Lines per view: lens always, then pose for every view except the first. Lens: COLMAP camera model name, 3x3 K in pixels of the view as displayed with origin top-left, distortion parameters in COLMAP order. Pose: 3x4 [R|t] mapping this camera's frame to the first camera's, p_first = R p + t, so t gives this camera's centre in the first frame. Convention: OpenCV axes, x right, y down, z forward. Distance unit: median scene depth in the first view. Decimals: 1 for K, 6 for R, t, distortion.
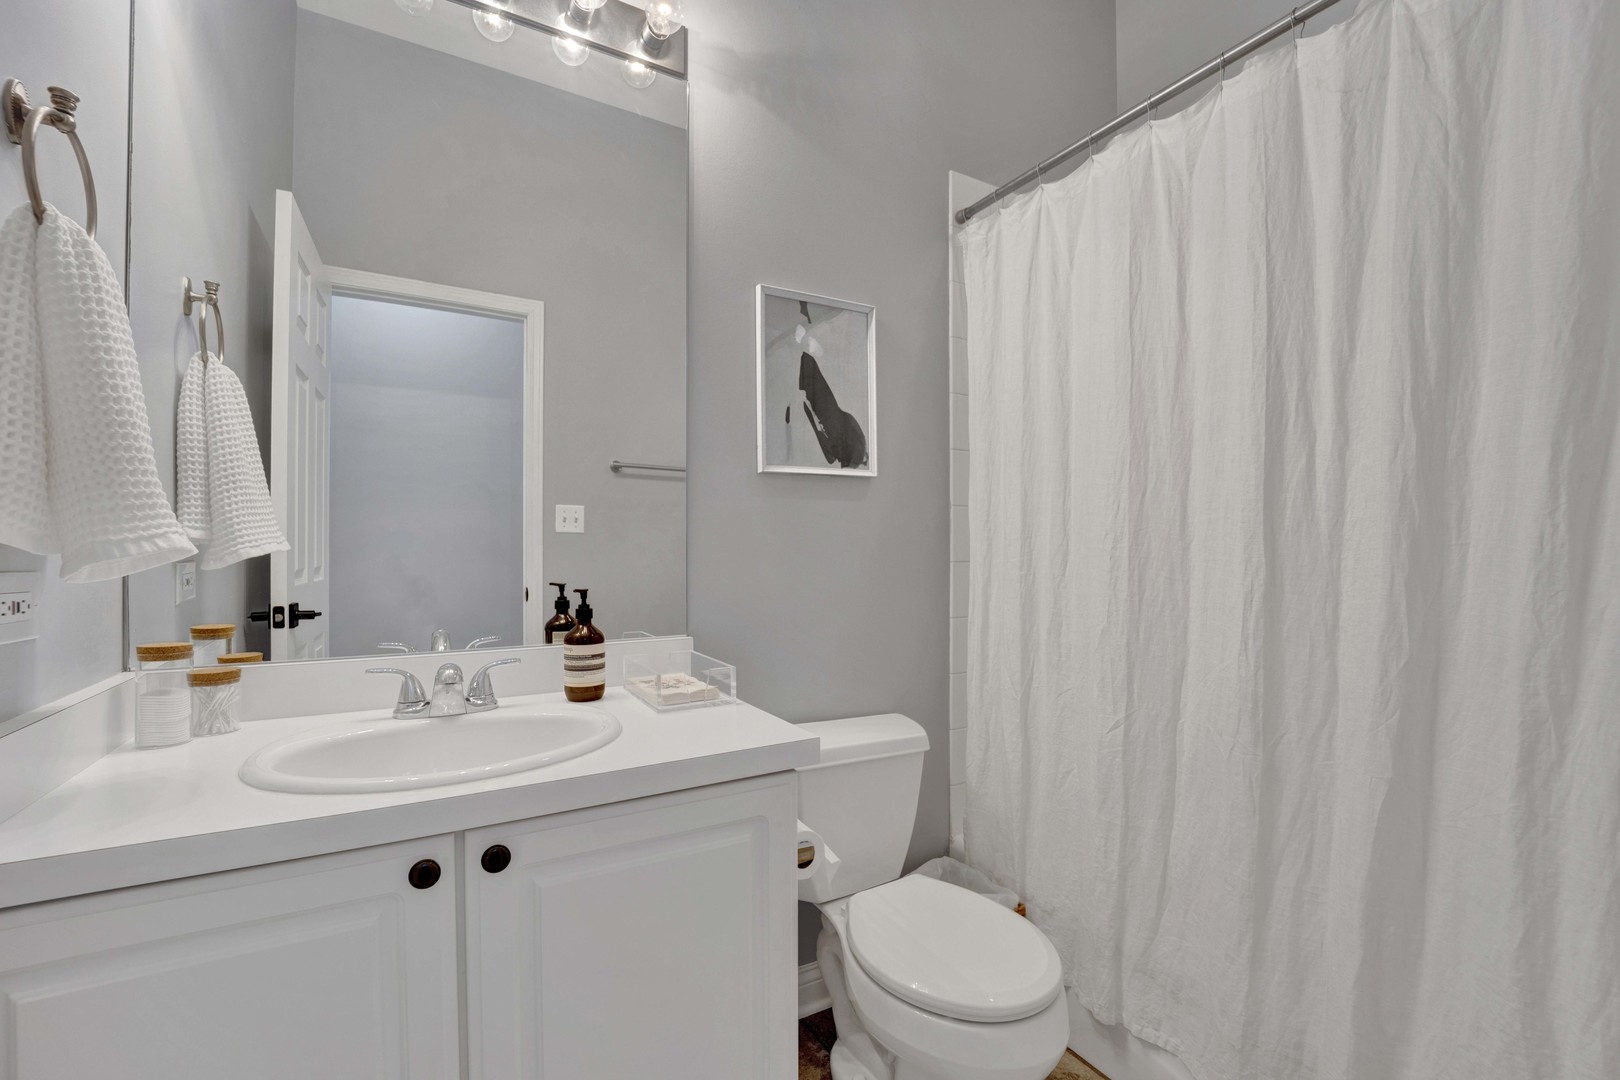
lens RADIAL K [[721.2, 0, 810.0], [0, 721.2, 540.0], [0, 0, 1]] dist [0.014104, 0.000002]
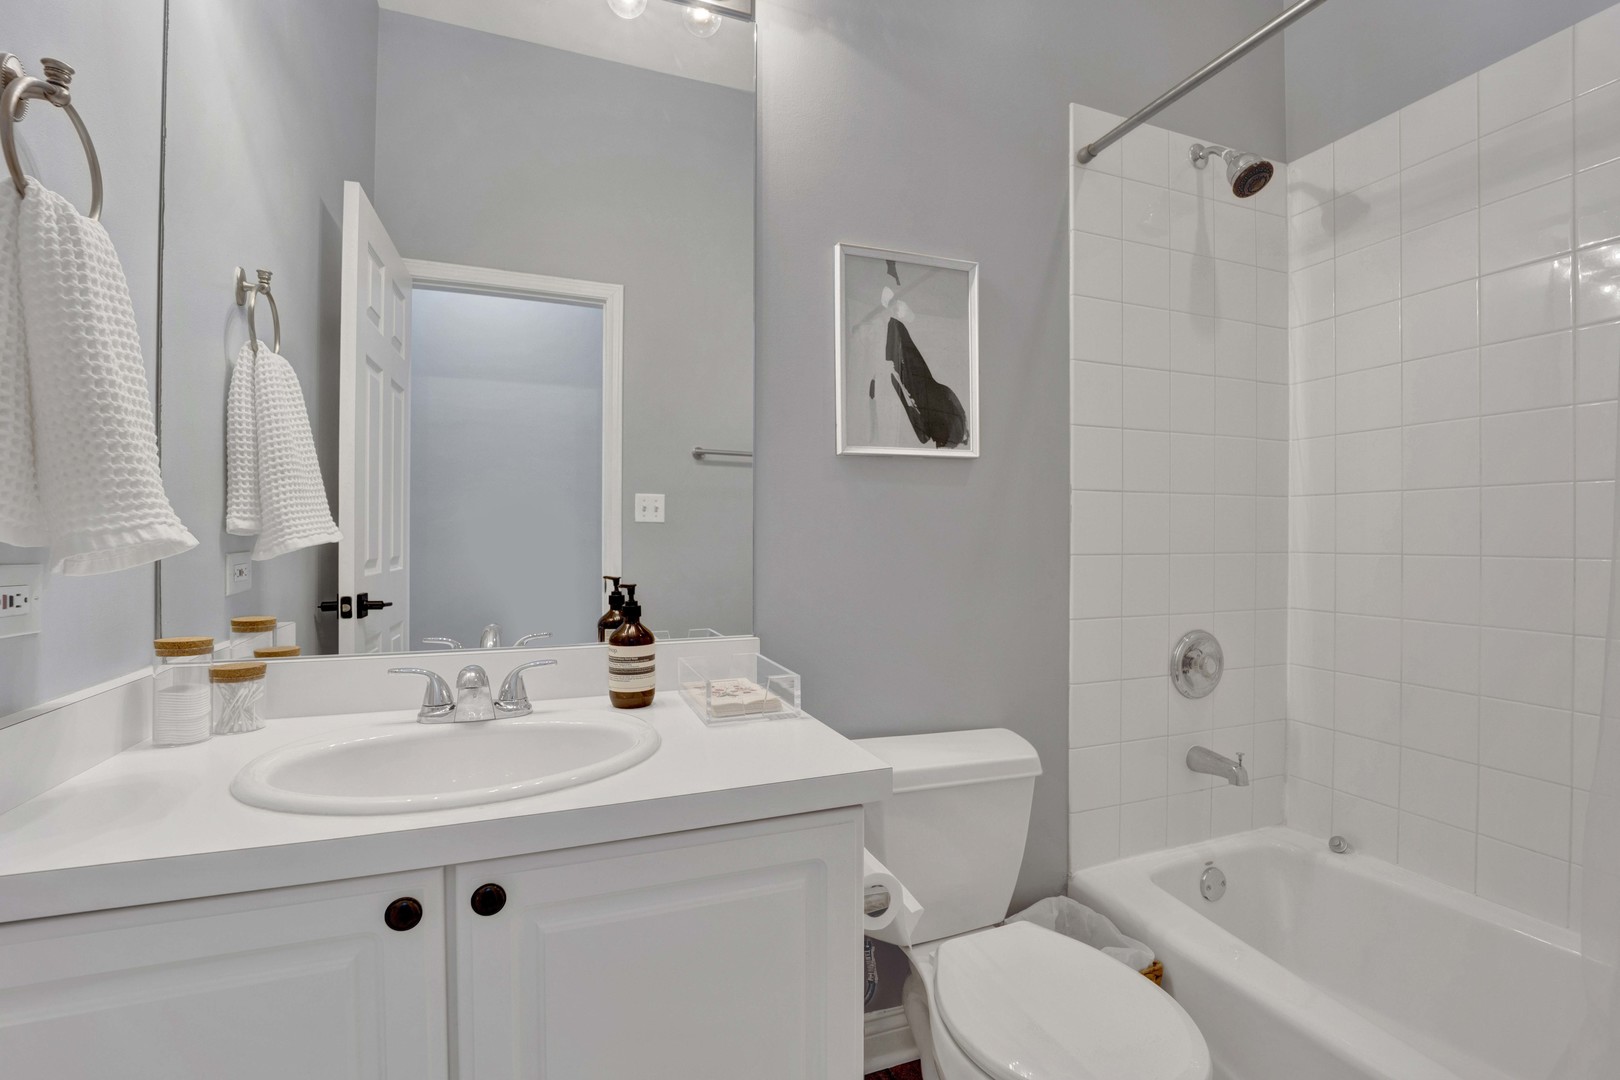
lens RADIAL K [[659.0, 0, 804.0], [0, 659.0, 532.6], [0, 0, 1]] dist [-0.000471, -0.000140]
pose [[0.976685, 0.000749, -0.214675, 0.088843], [0.000564, 0.999981, 0.006057, -0.002142], [0.214676, -0.006037, 0.976667, 0.272892]]
